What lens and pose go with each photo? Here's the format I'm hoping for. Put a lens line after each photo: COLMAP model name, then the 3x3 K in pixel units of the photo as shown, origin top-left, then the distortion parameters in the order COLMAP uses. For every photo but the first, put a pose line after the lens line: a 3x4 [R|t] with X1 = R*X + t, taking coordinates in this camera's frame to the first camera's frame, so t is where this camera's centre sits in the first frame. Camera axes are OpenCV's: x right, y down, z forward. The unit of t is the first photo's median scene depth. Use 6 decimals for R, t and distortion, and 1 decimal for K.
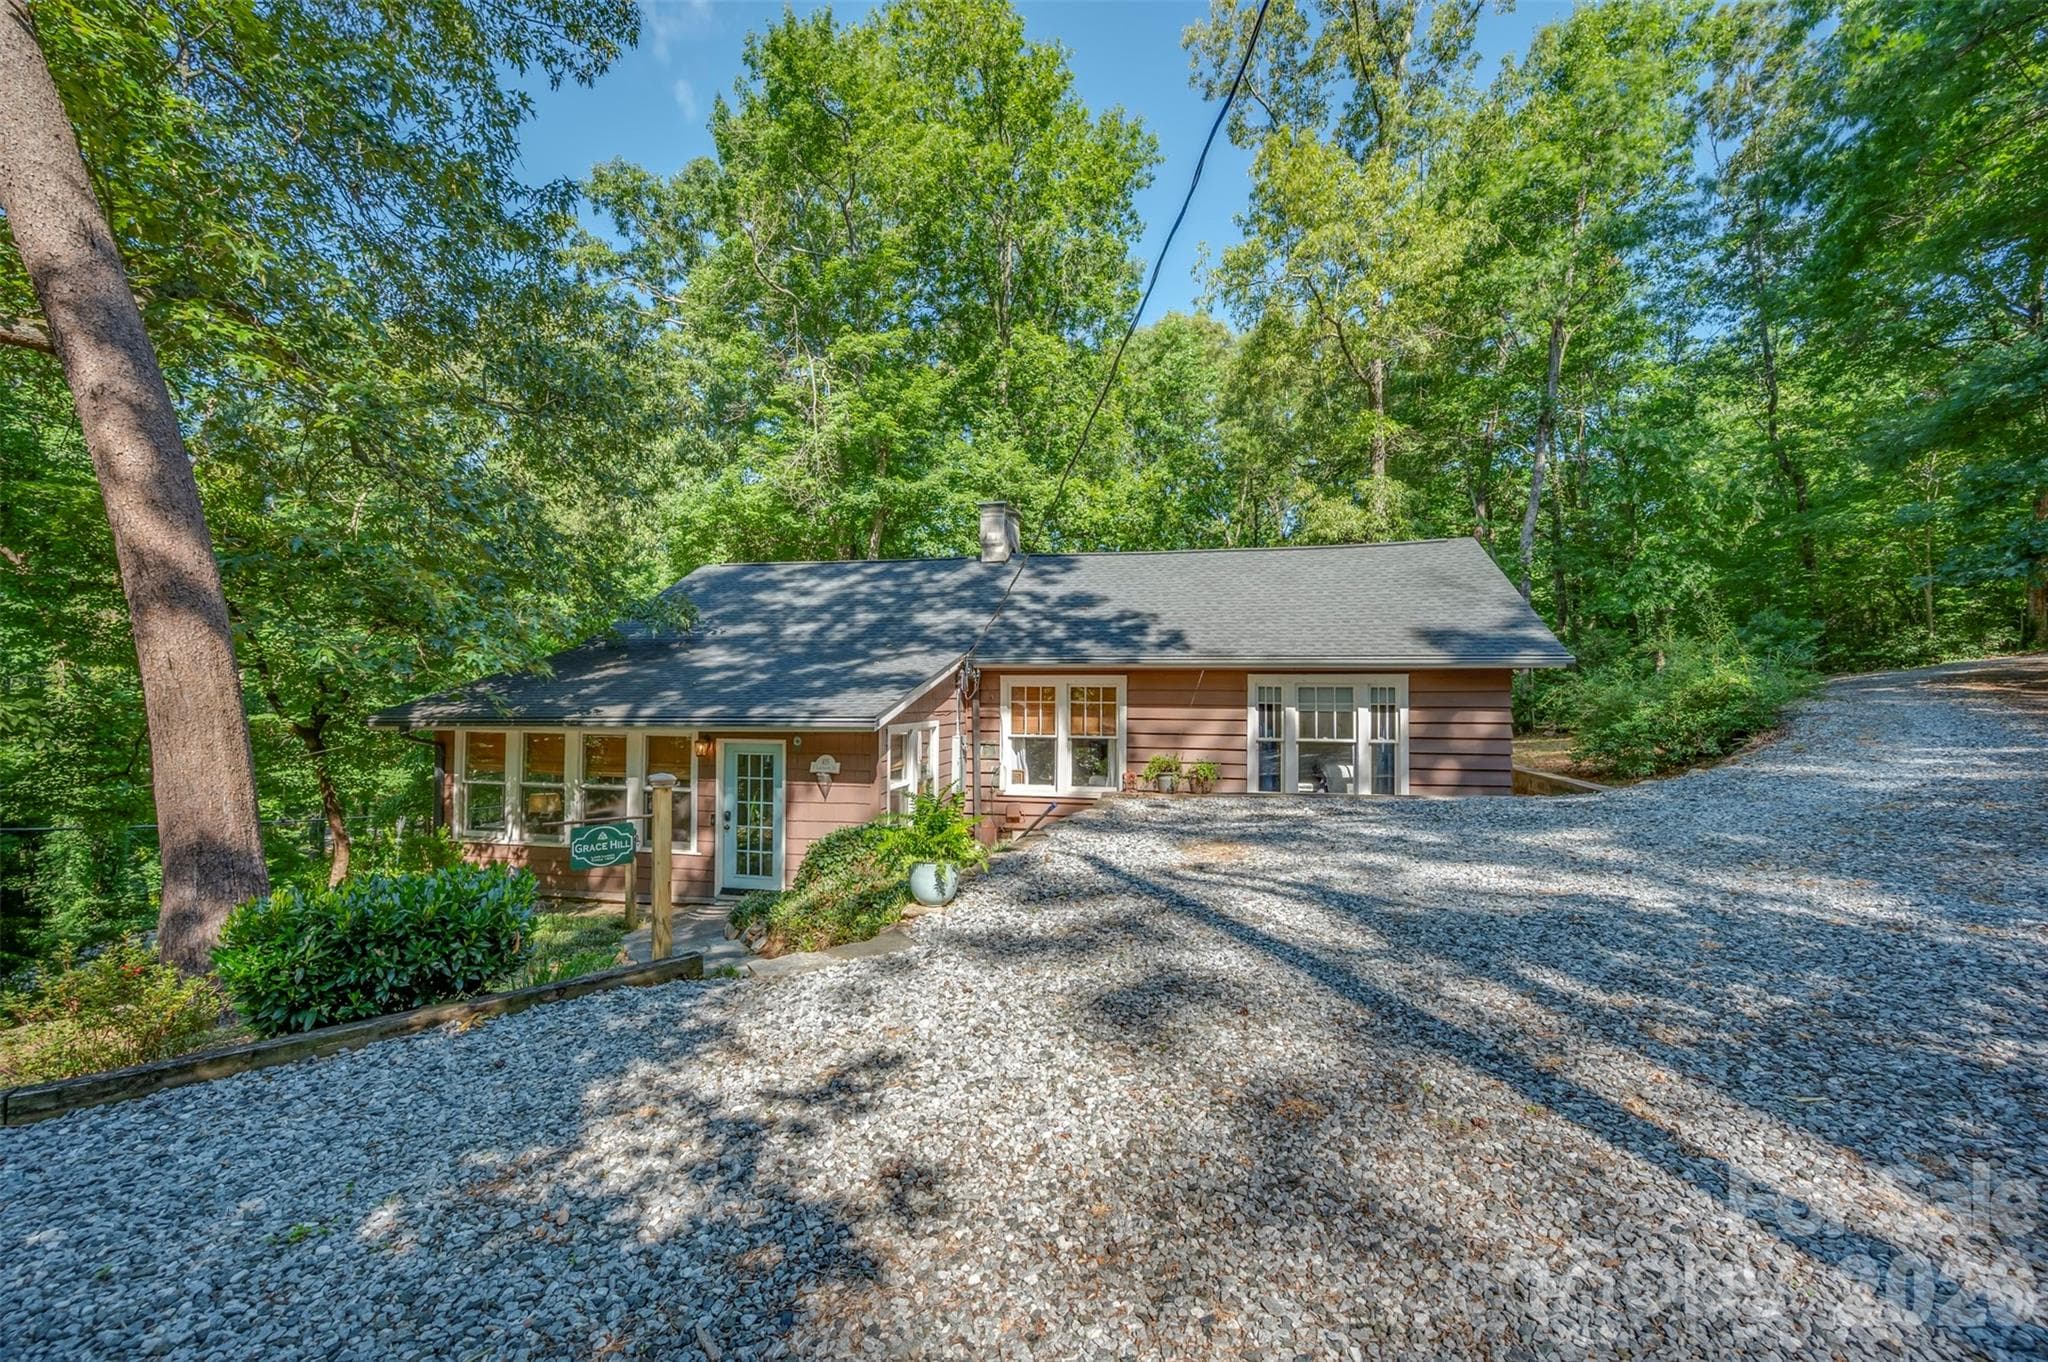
lens RADIAL K [[795.6, 0, 1024.0], [0, 795.6, 681.0], [0, 0, 1]] dist [-0.000324, -0.000146]
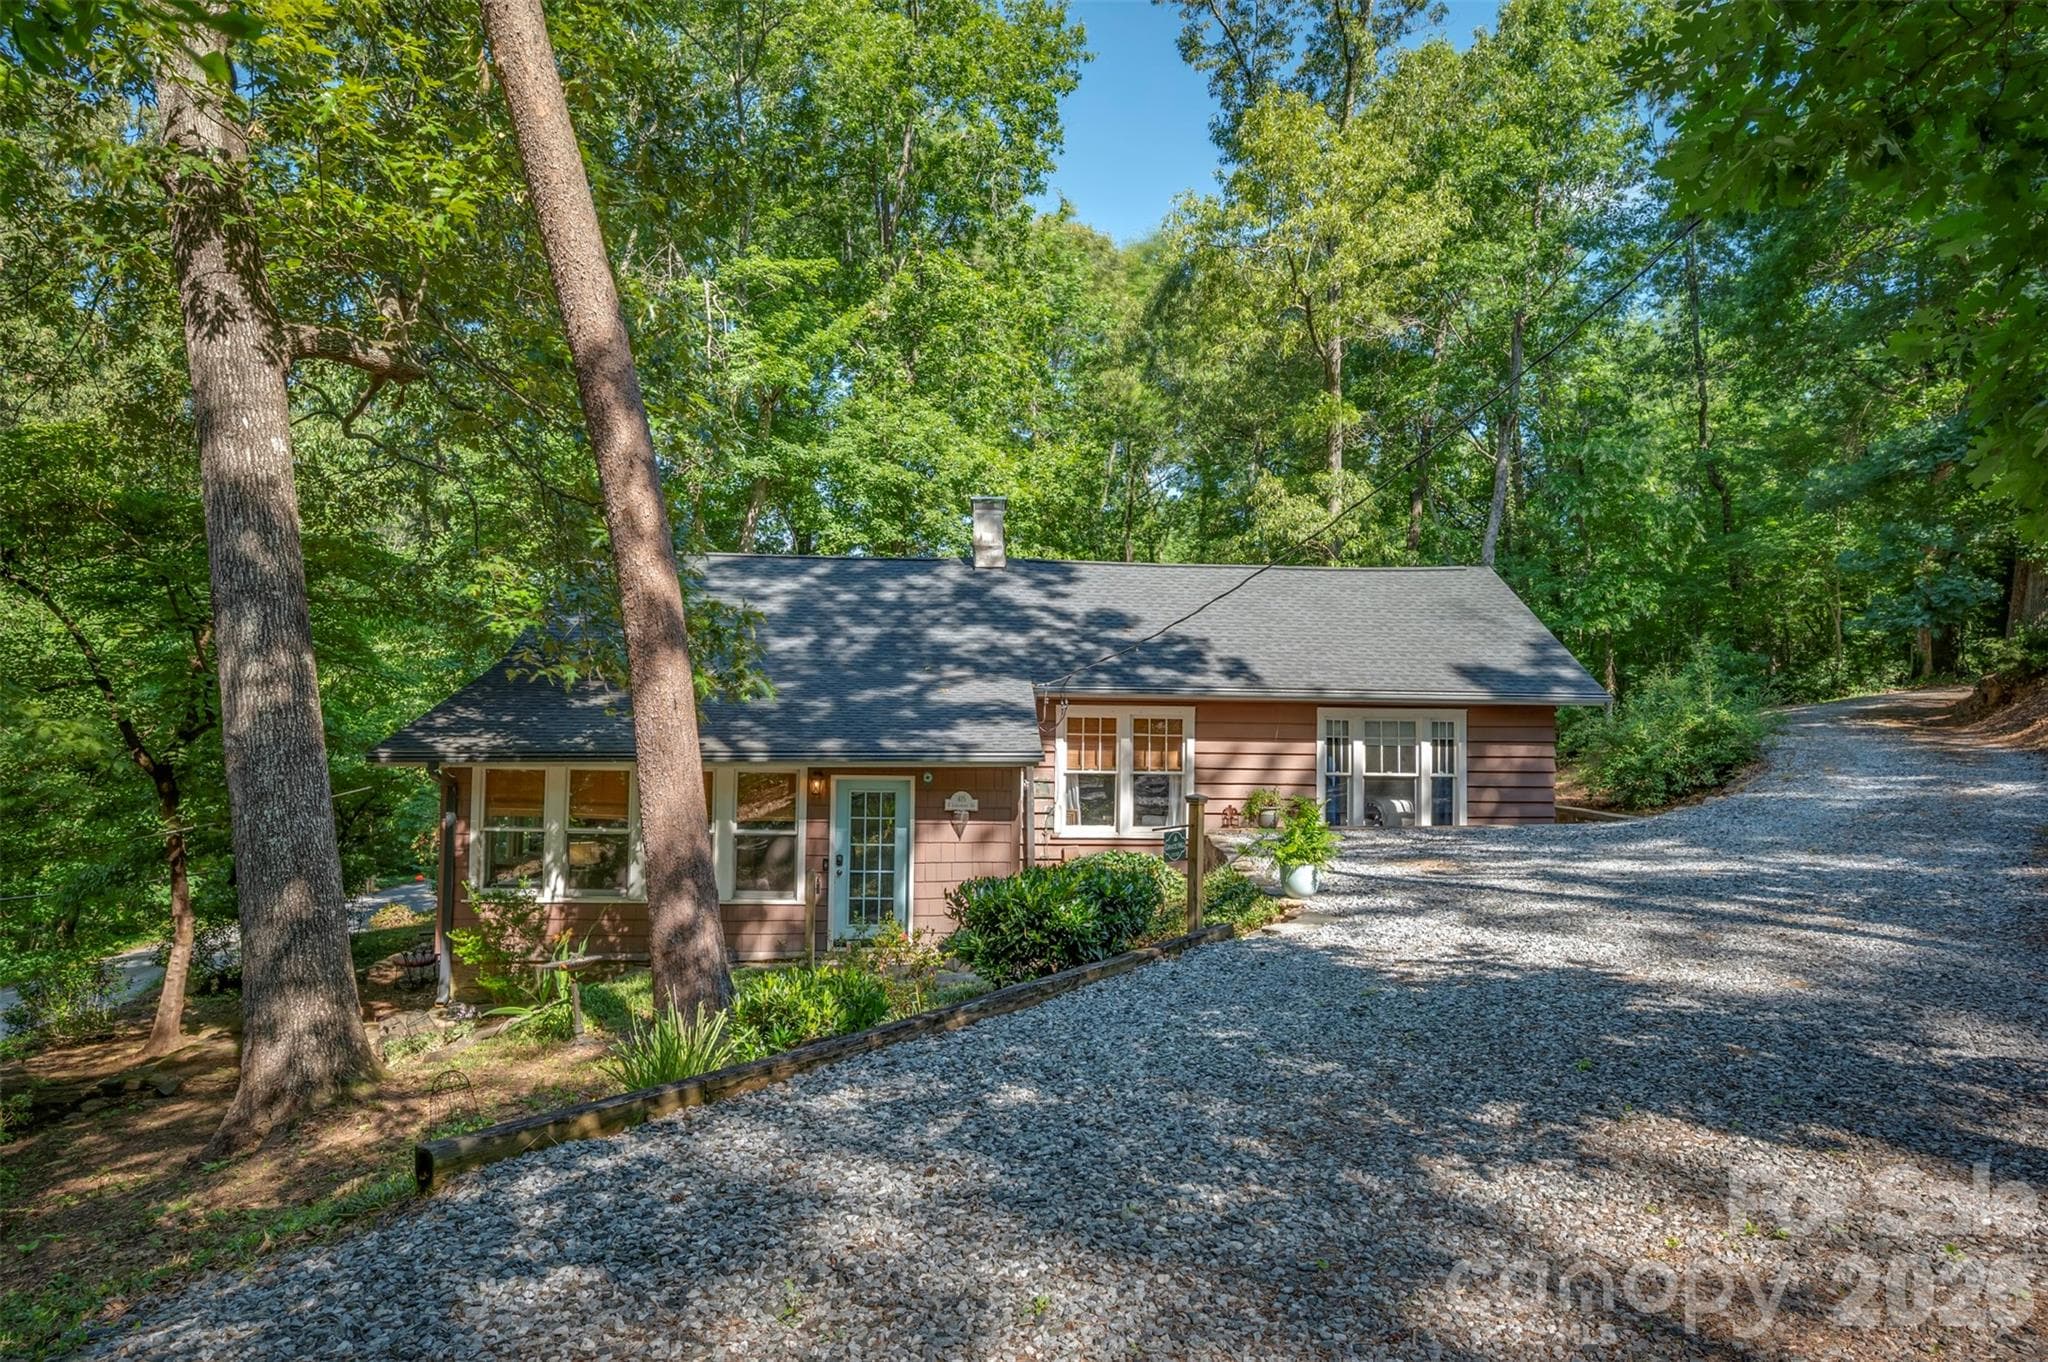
lens RADIAL K [[1205.2, 0, 1025.8], [0, 1205.2, 671.6], [0, 0, 1]] dist [-0.001561, 0.000234]
pose [[0.963253, 0.018449, 0.267961, -0.435753], [-0.013253, 0.999688, -0.021186, -0.015060], [-0.268268, 0.016856, 0.963197, -0.309191]]
